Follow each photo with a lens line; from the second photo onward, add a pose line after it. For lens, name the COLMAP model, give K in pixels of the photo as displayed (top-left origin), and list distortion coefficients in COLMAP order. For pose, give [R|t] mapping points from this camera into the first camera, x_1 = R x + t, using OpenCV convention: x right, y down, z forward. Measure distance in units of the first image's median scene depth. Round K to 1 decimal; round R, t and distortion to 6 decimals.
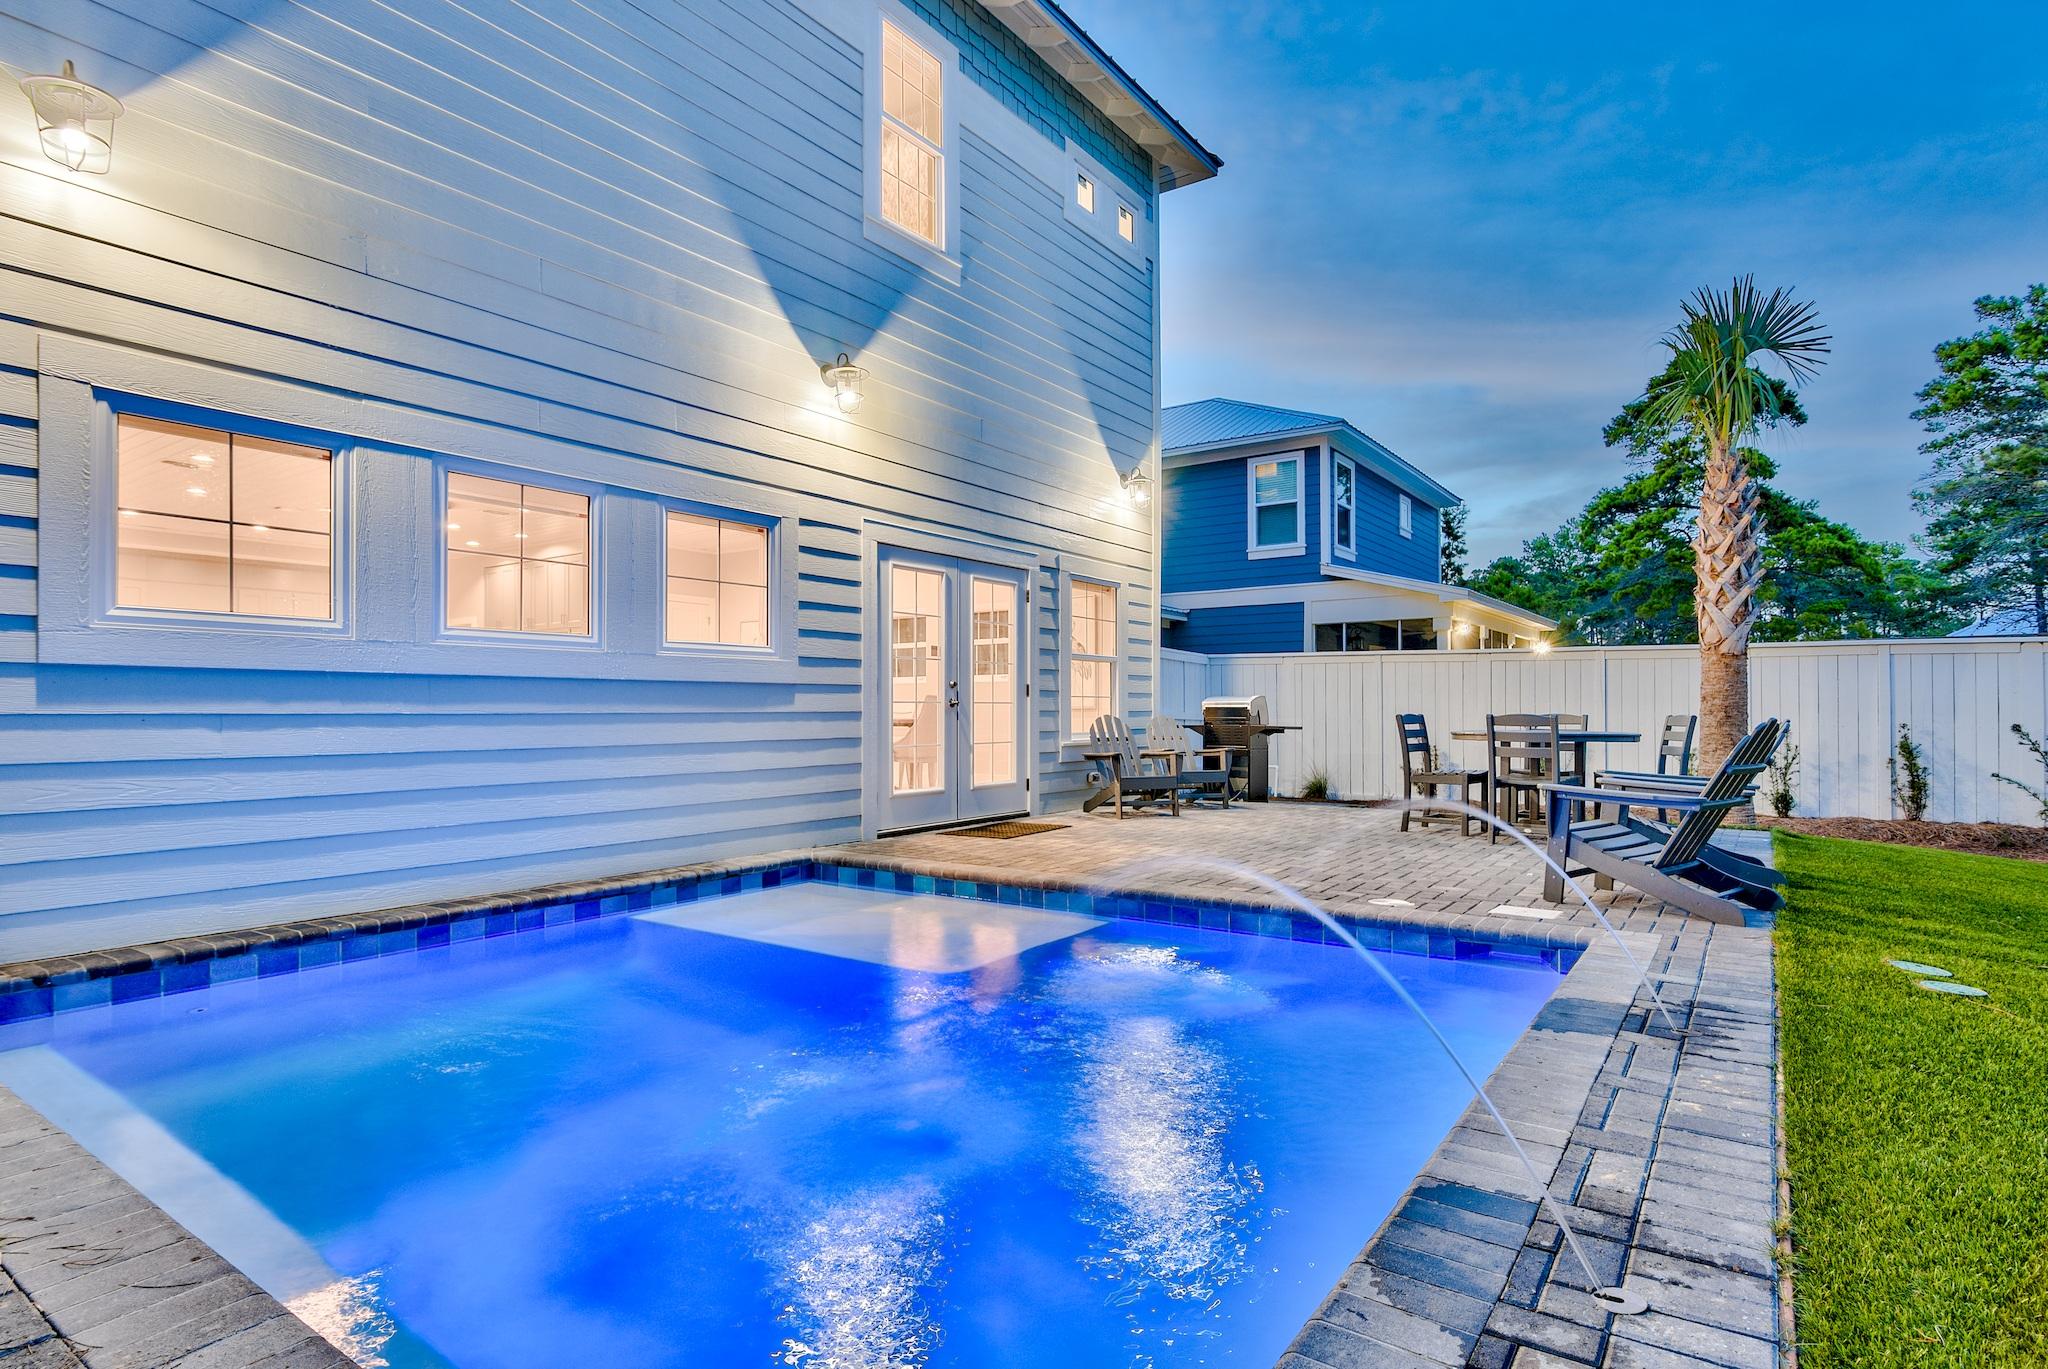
lens RADIAL K [[1065.7, 0, 1052.6], [0, 1065.7, 689.5], [0, 0, 1]] dist [-0.010816, -0.000772]
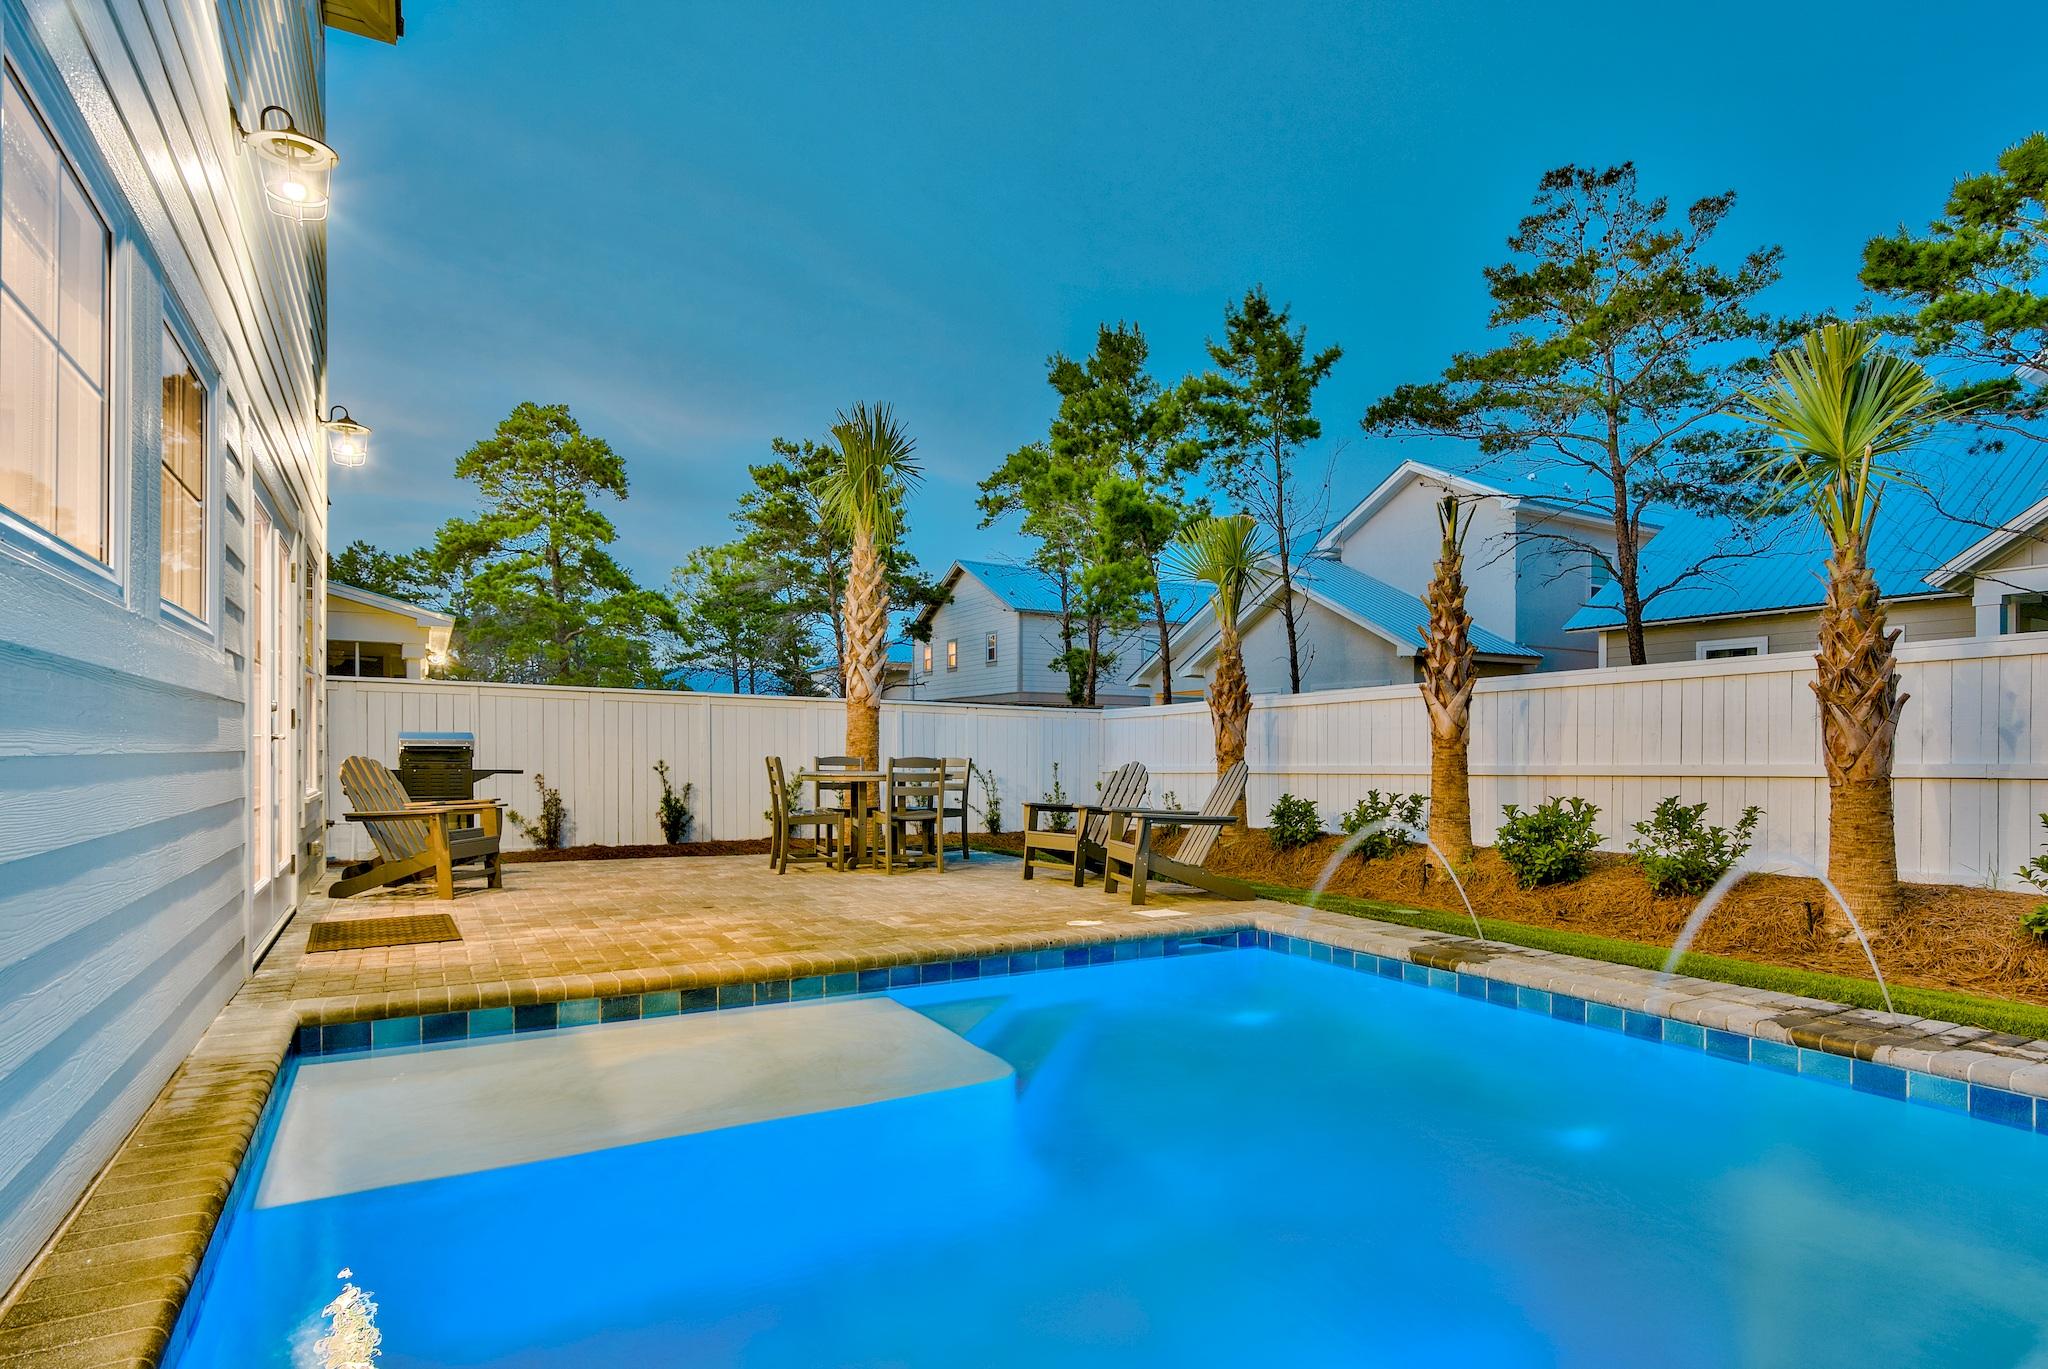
lens RADIAL K [[1065.7, 0, 1052.6], [0, 1065.7, 689.5], [0, 0, 1]] dist [-0.010816, -0.000772]
pose [[0.428764, 0.057238, 0.901601, -0.386802], [-0.026417, 0.998358, -0.050818, 0.003457], [-0.903030, -0.002029, 0.429572, 0.279312]]
